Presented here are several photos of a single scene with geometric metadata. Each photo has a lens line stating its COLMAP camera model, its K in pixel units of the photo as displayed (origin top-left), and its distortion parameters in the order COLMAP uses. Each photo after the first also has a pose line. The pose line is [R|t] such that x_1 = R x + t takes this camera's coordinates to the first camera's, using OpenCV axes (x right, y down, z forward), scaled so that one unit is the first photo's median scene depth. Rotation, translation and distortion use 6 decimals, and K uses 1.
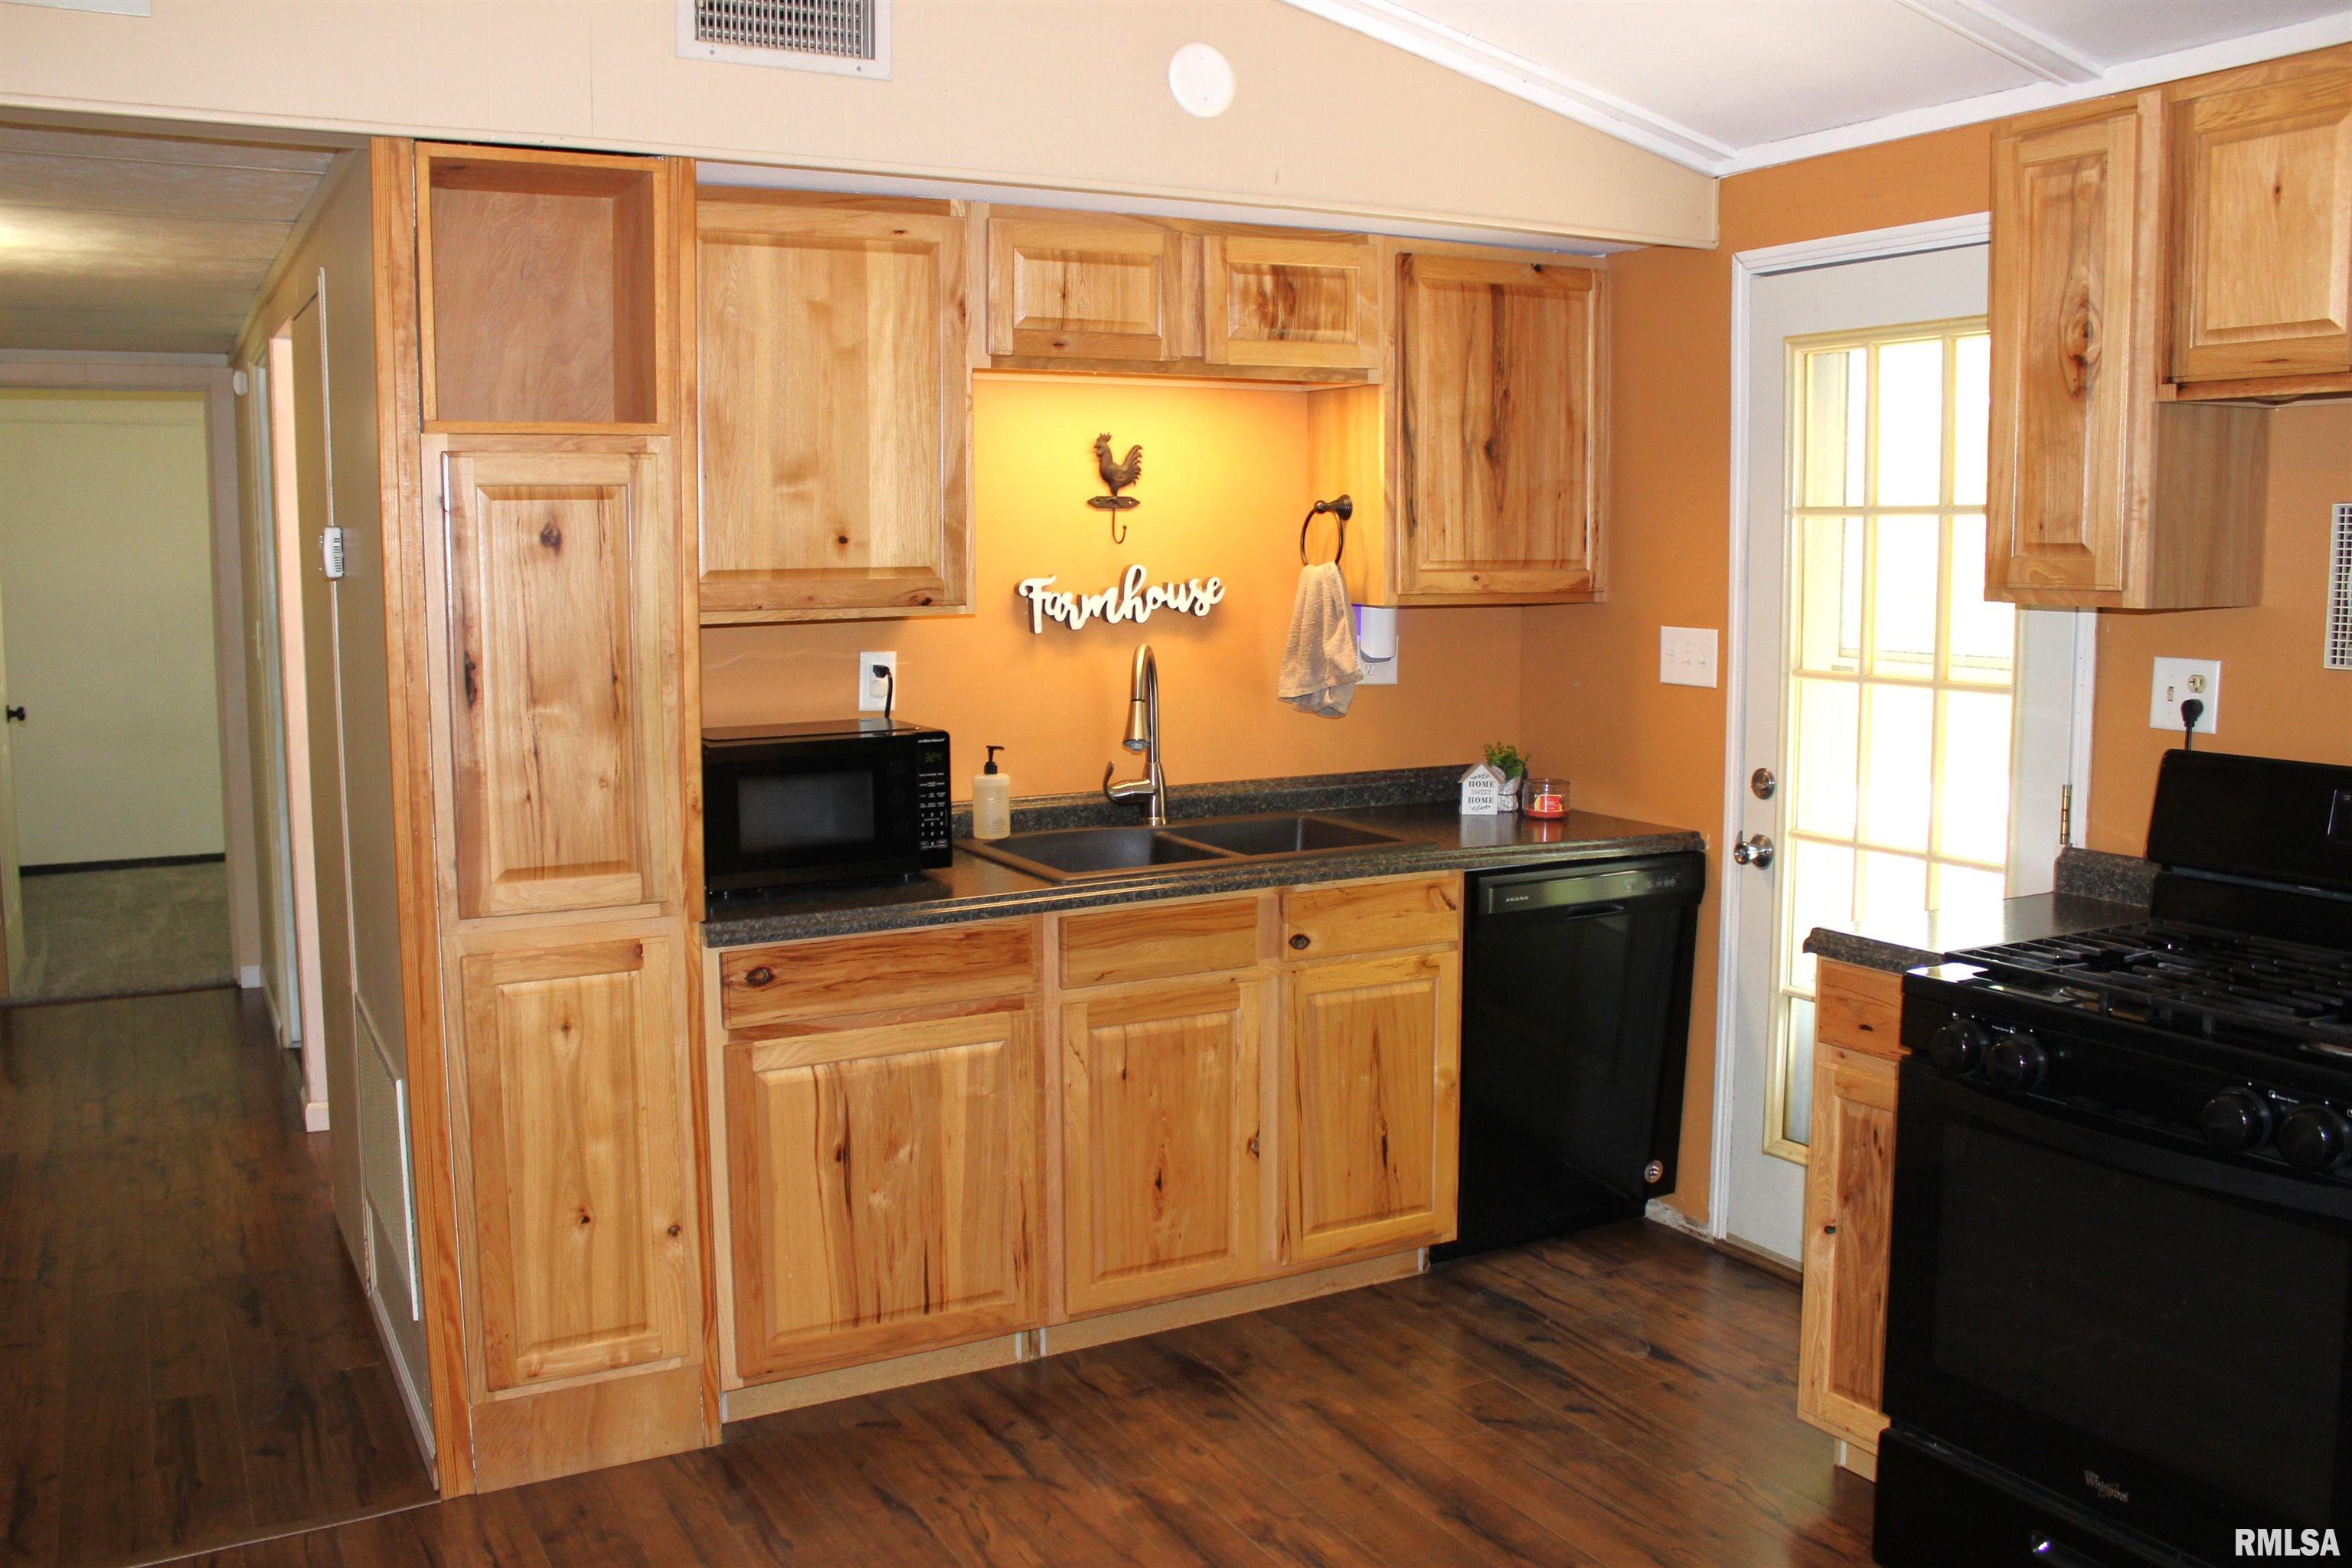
lens RADIAL K [[2061.8, 0, 1204.7], [0, 2061.8, 772.2], [0, 0, 1]] dist [-0.192089, 0.206581]
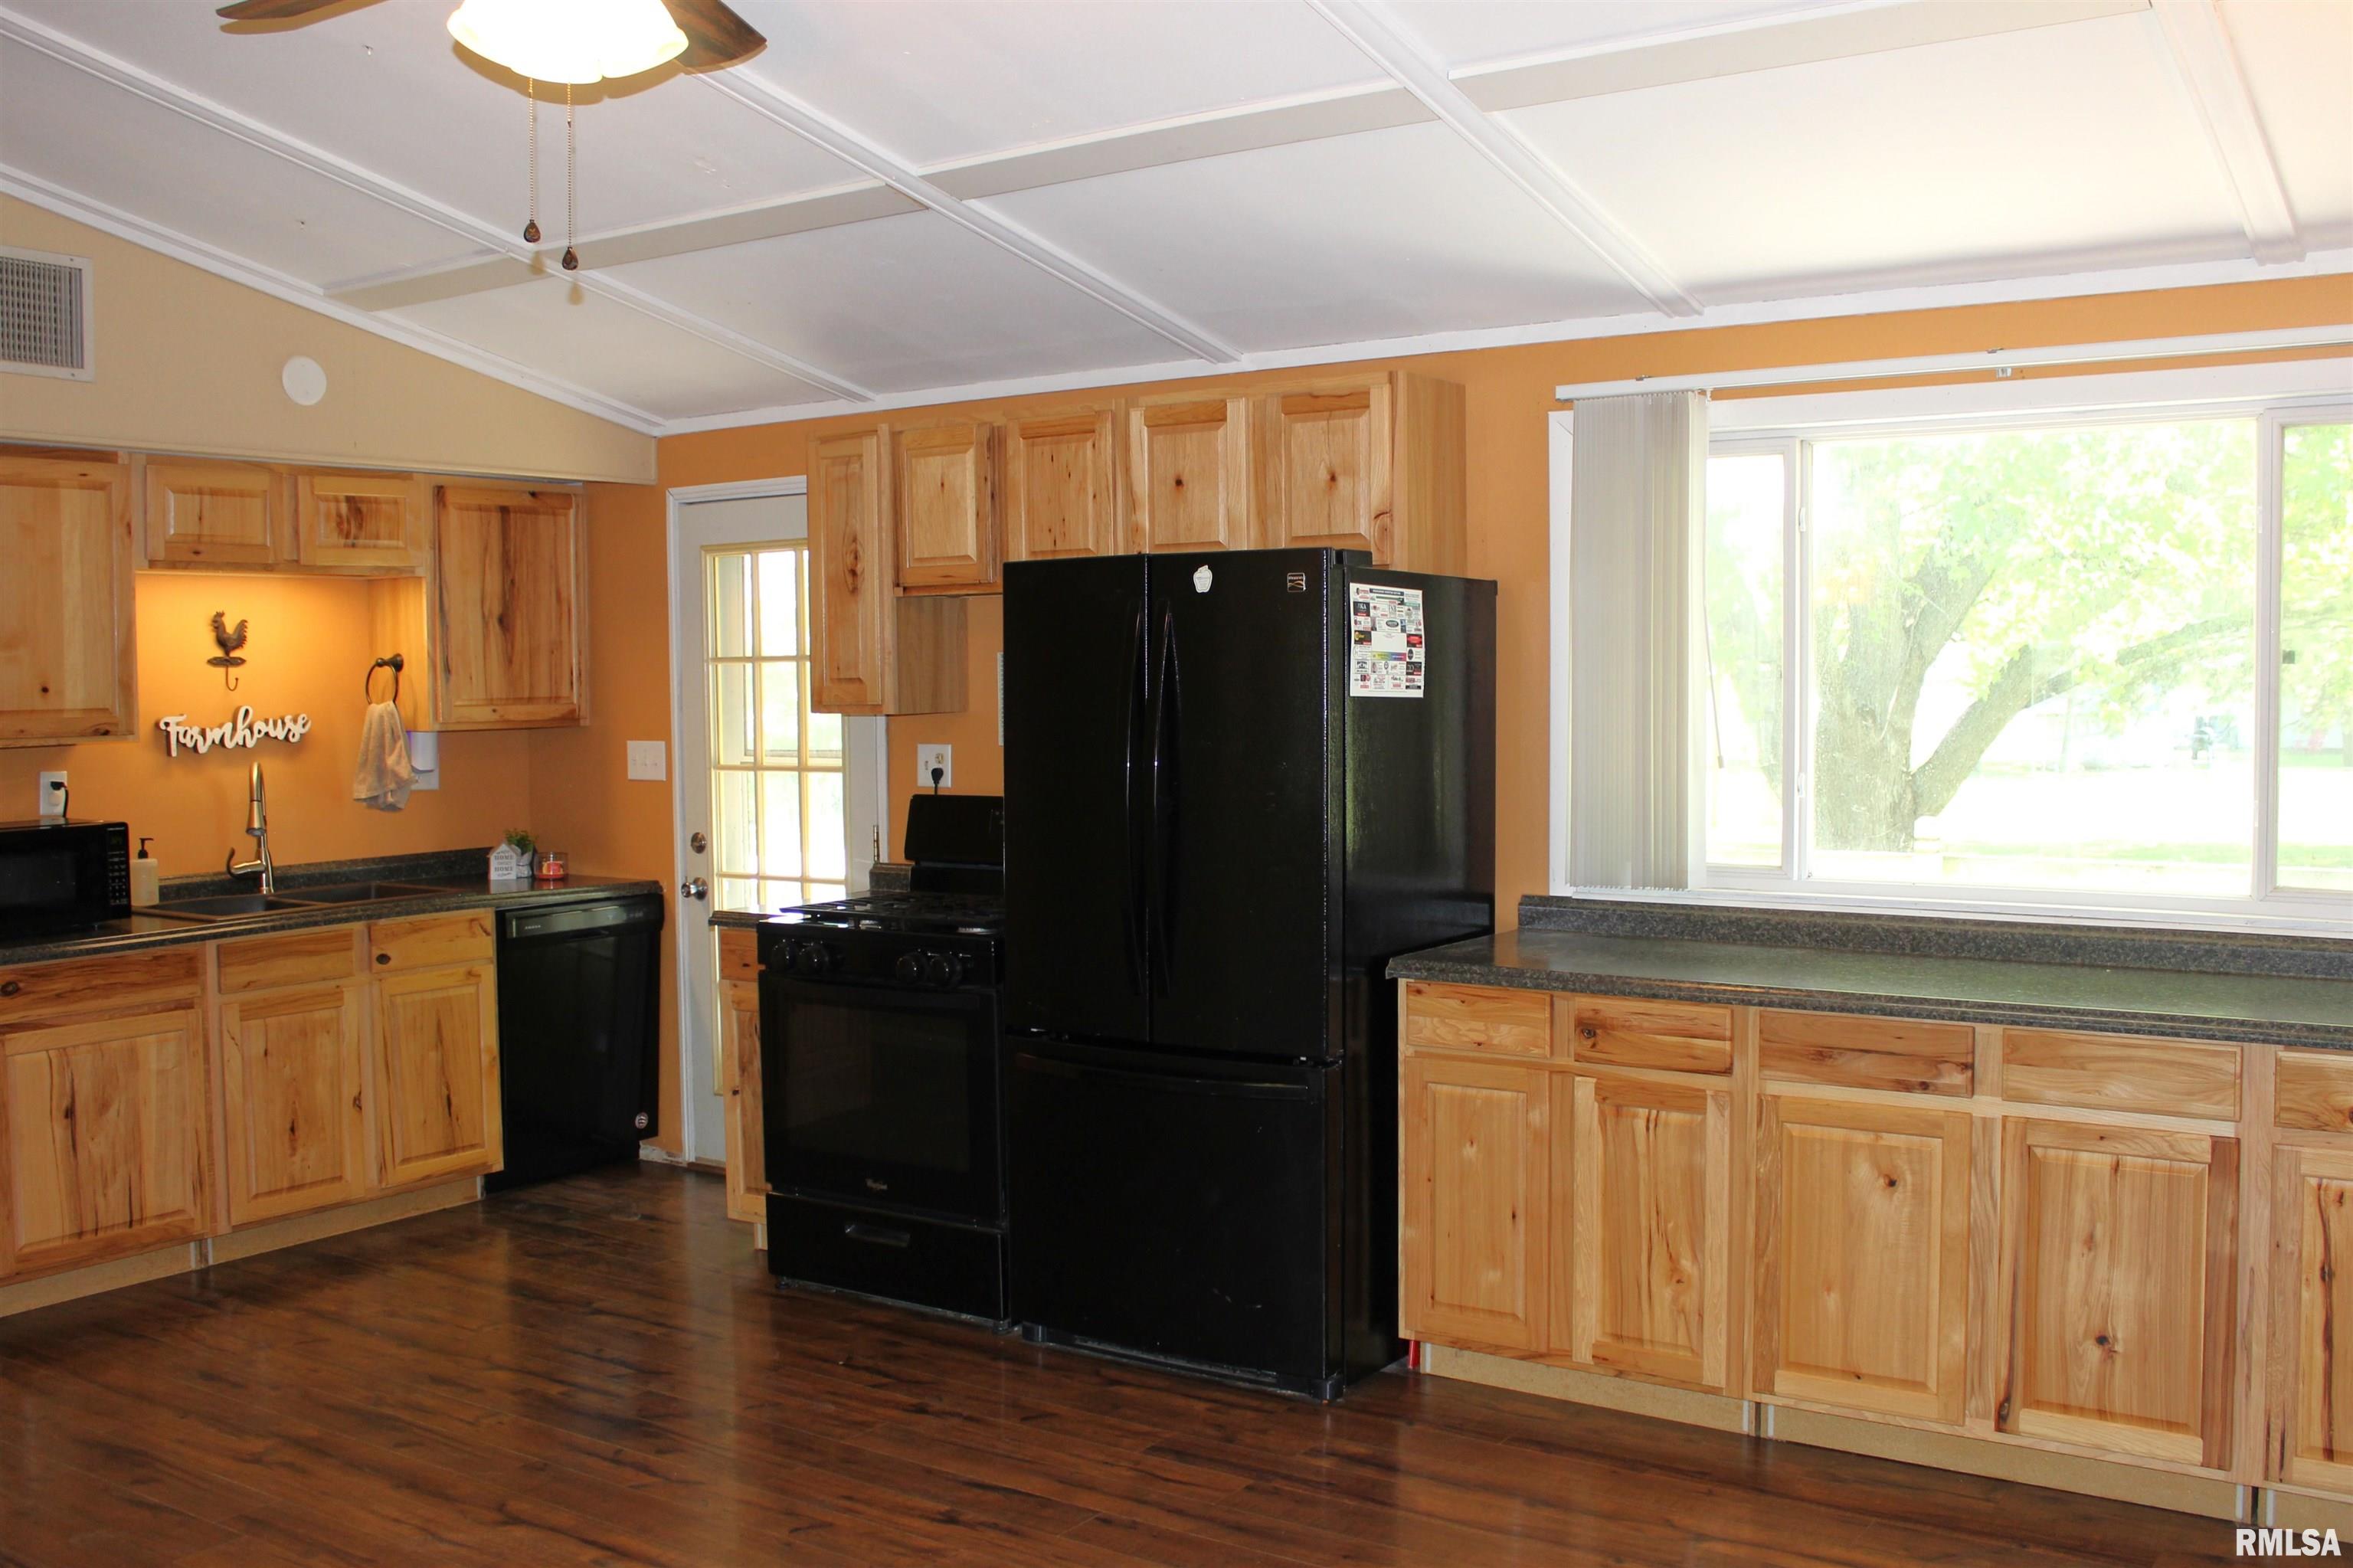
lens RADIAL K [[2166.3, 0, 1181.3], [0, 2166.3, 771.9], [0, 0, 1]] dist [-0.145161, 0.148700]
pose [[0.901178, -0.028556, 0.432508, -0.093667], [0.059093, 0.996605, -0.057327, 0.070424], [-0.429403, 0.077220, 0.899806, -0.619907]]
